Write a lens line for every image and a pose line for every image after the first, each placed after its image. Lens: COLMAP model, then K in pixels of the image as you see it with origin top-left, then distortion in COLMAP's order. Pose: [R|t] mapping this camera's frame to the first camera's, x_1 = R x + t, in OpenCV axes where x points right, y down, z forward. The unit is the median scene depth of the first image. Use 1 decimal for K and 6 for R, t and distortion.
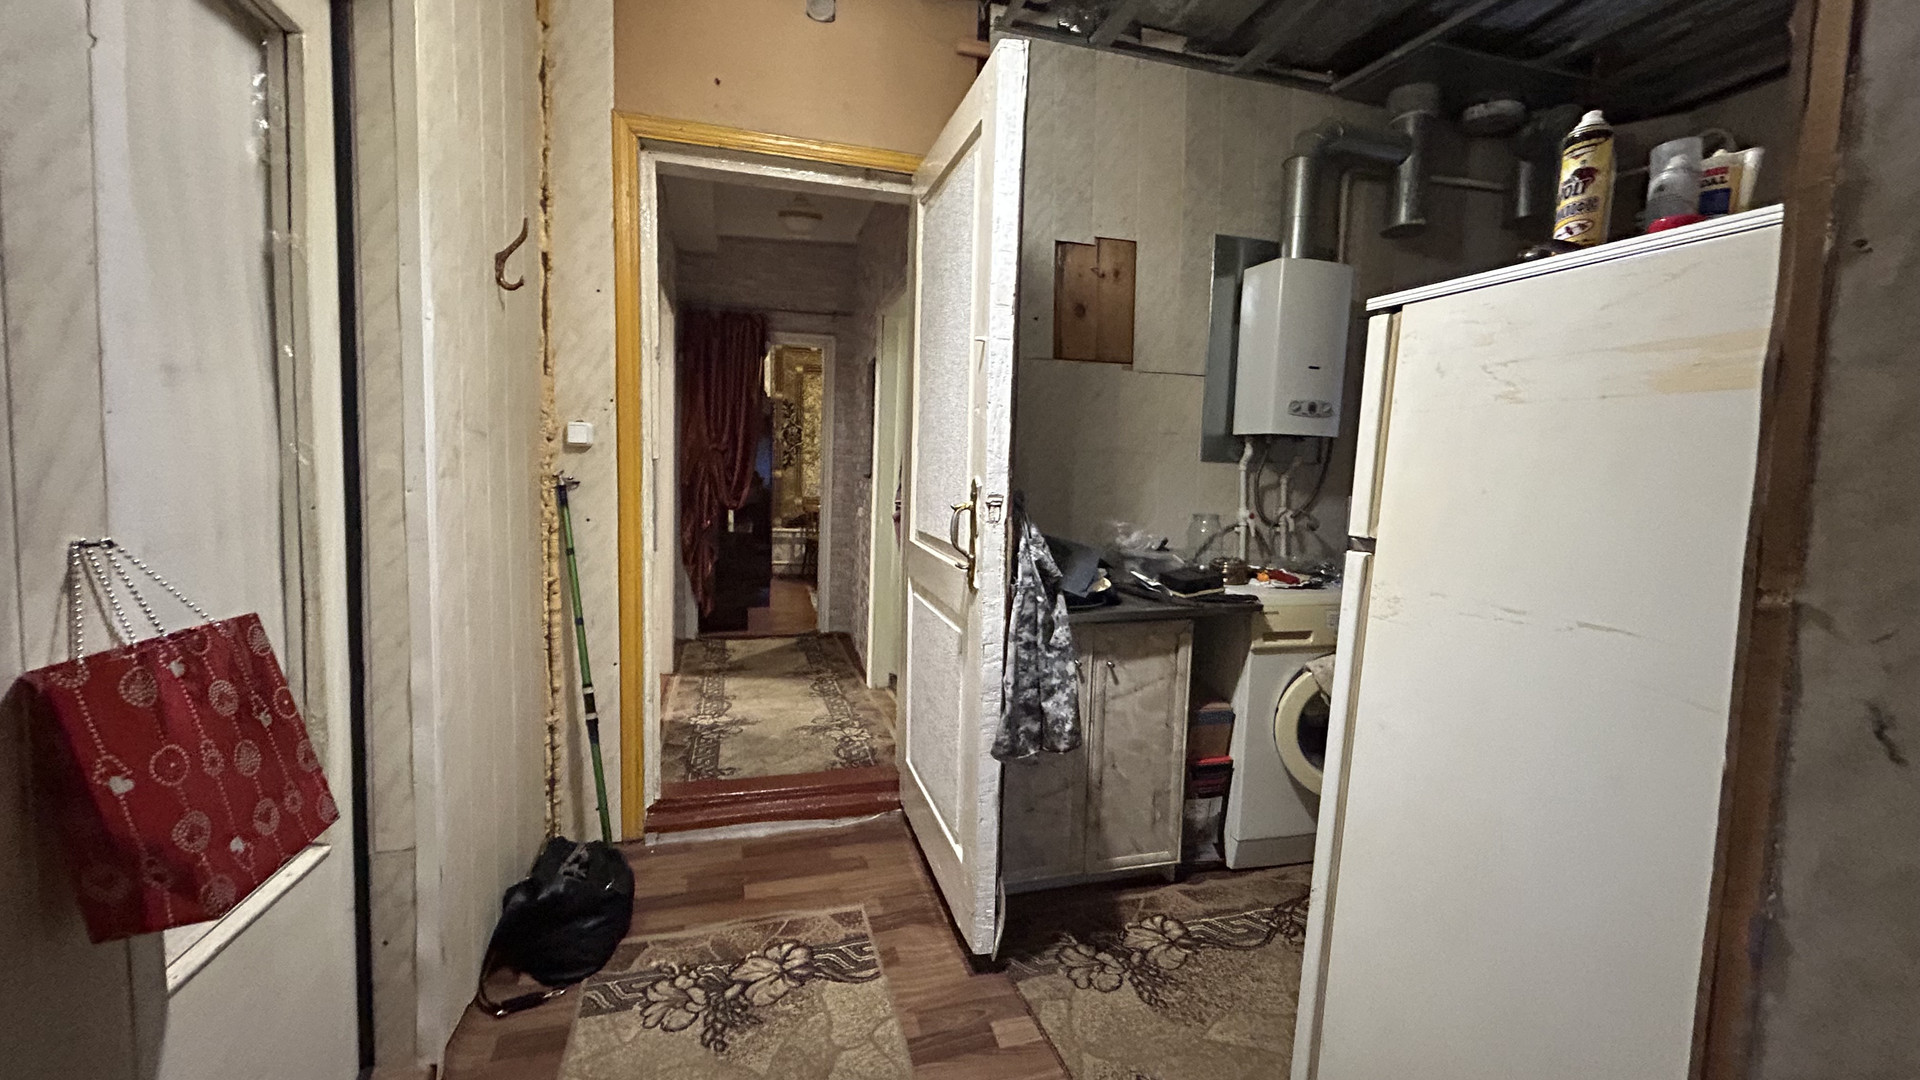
lens RADIAL K [[775.9, 0, 959.0], [0, 775.9, 530.1], [0, 0, 1]] dist [0.002851, 0.000978]
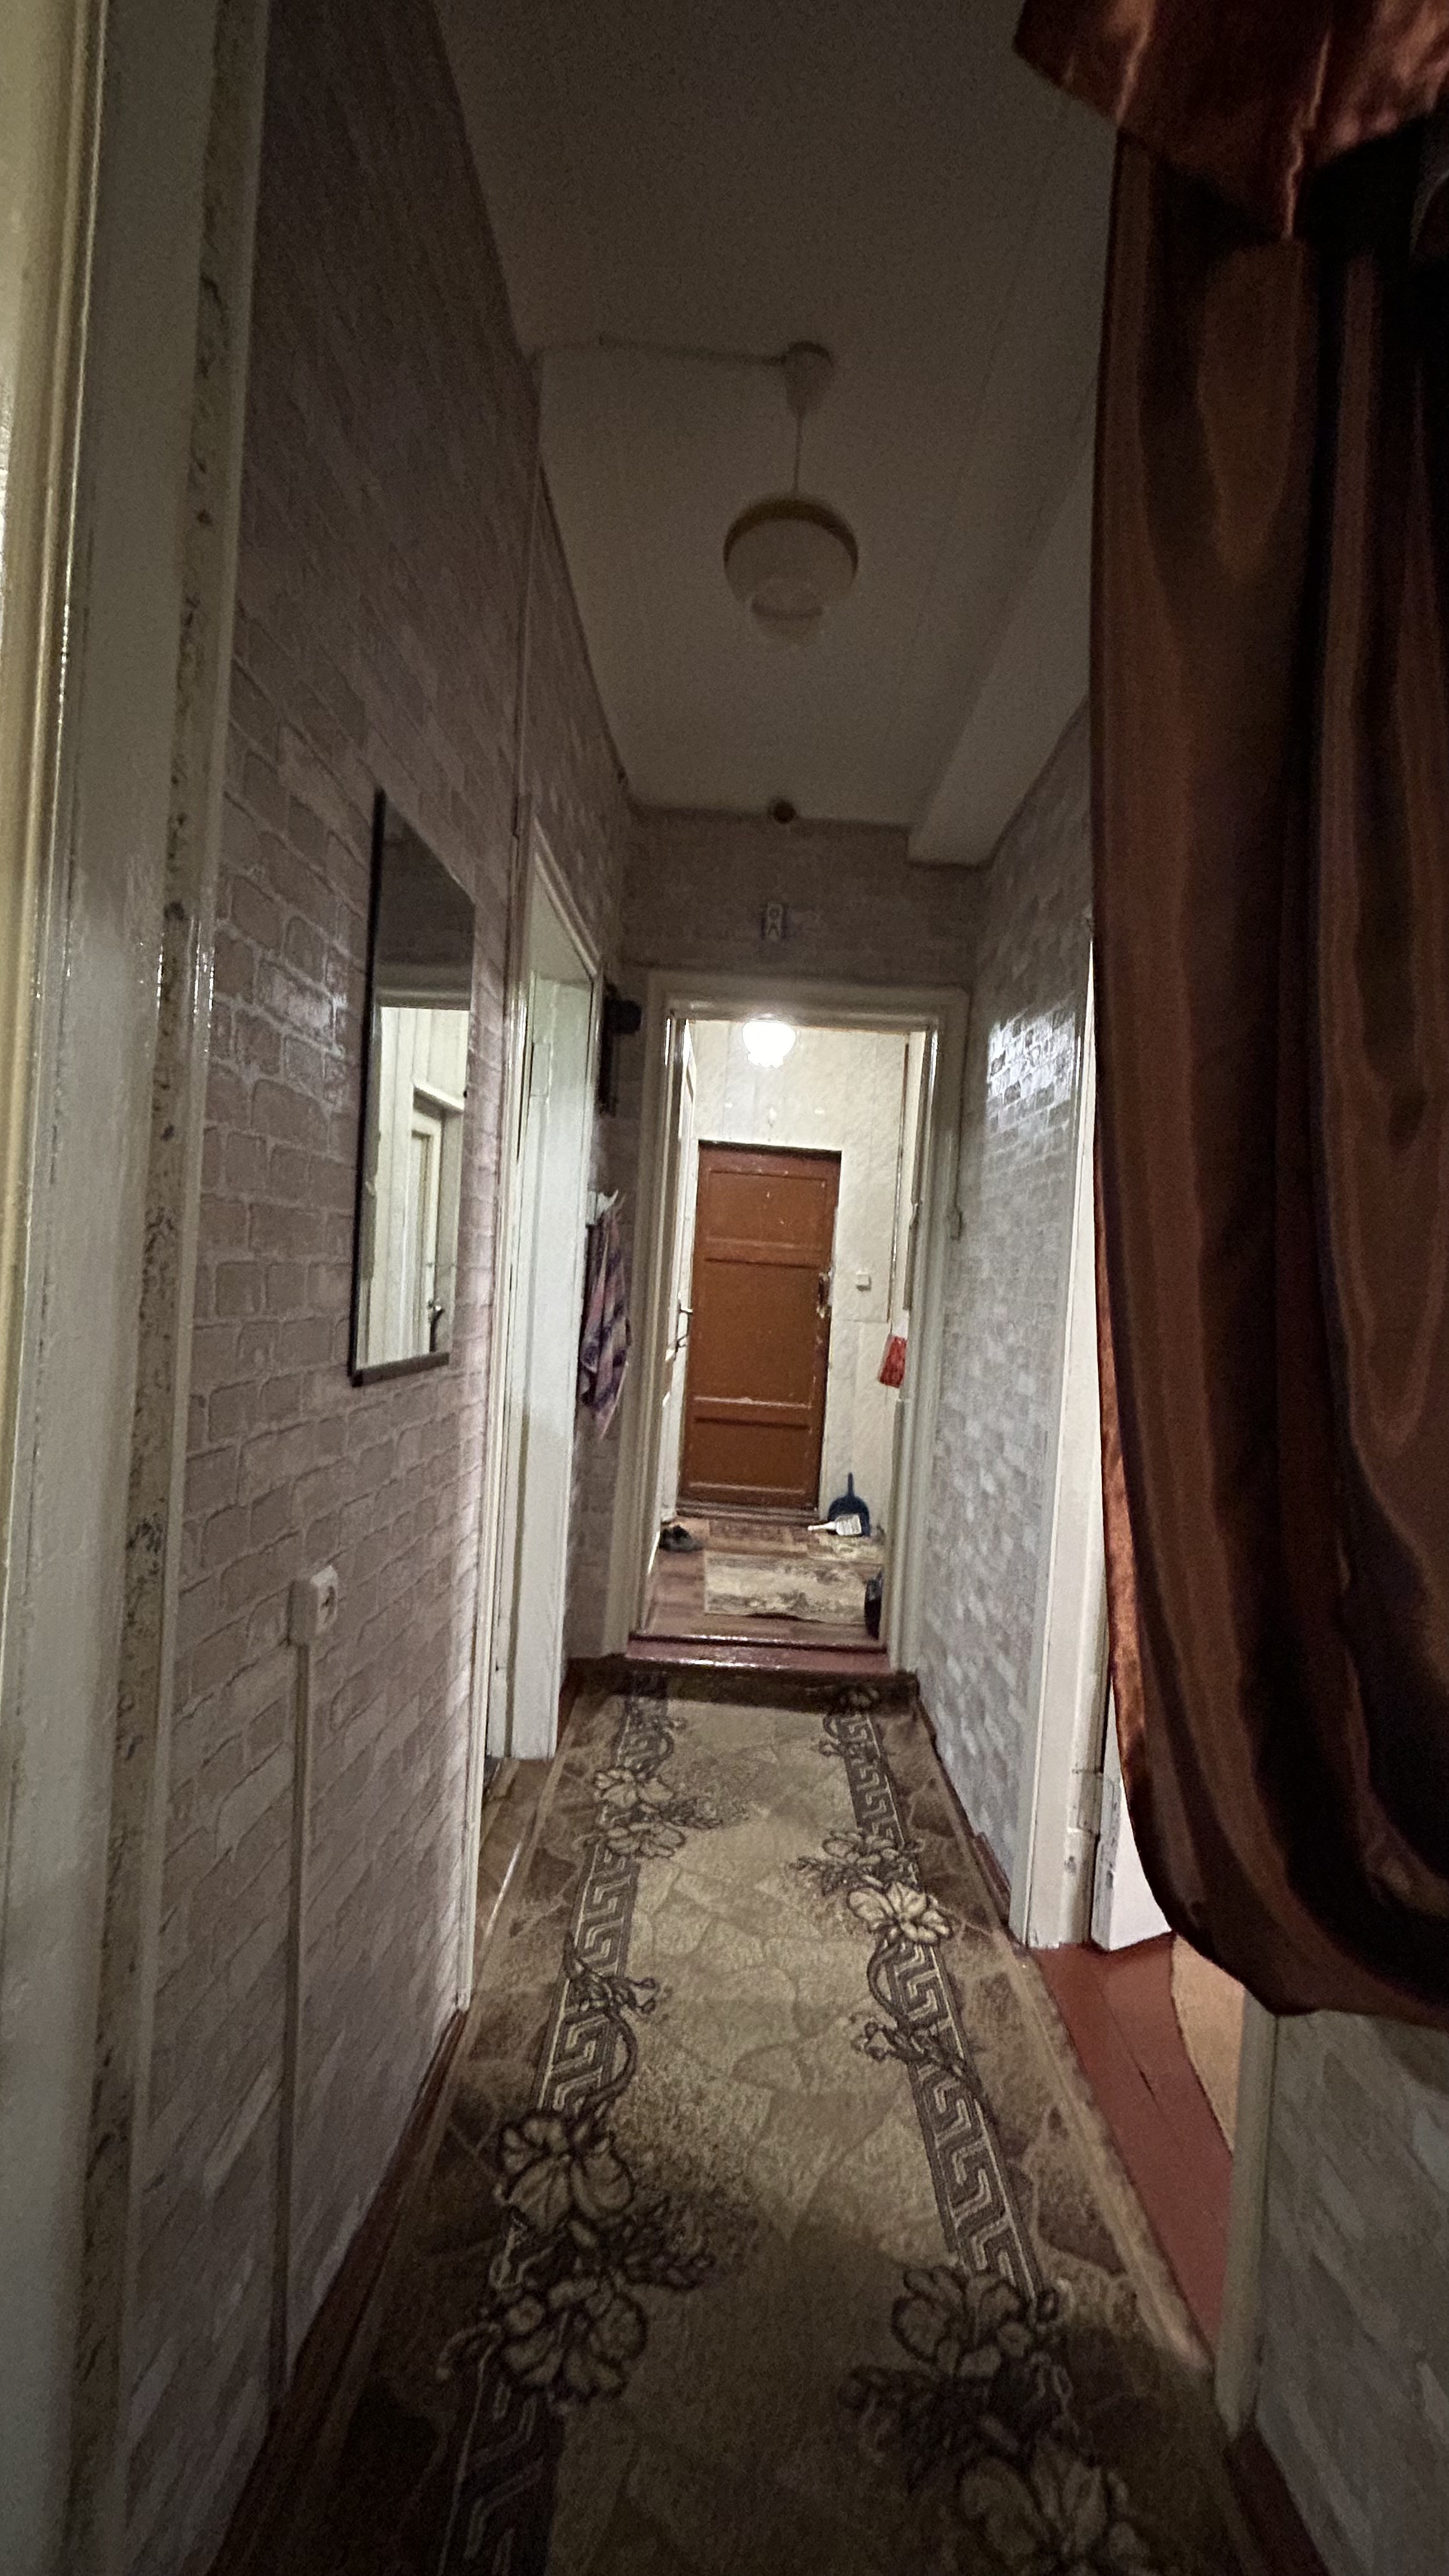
lens RADIAL K [[1045.0, 0, 725.1], [0, 1045.0, 1278.6], [0, 0, 1]] dist [0.001044, 0.000014]
pose [[-0.955480, -0.097172, 0.278597, -0.256260], [-0.073356, 0.992800, 0.094697, -0.116539], [-0.285793, 0.070044, -0.955728, 1.131742]]
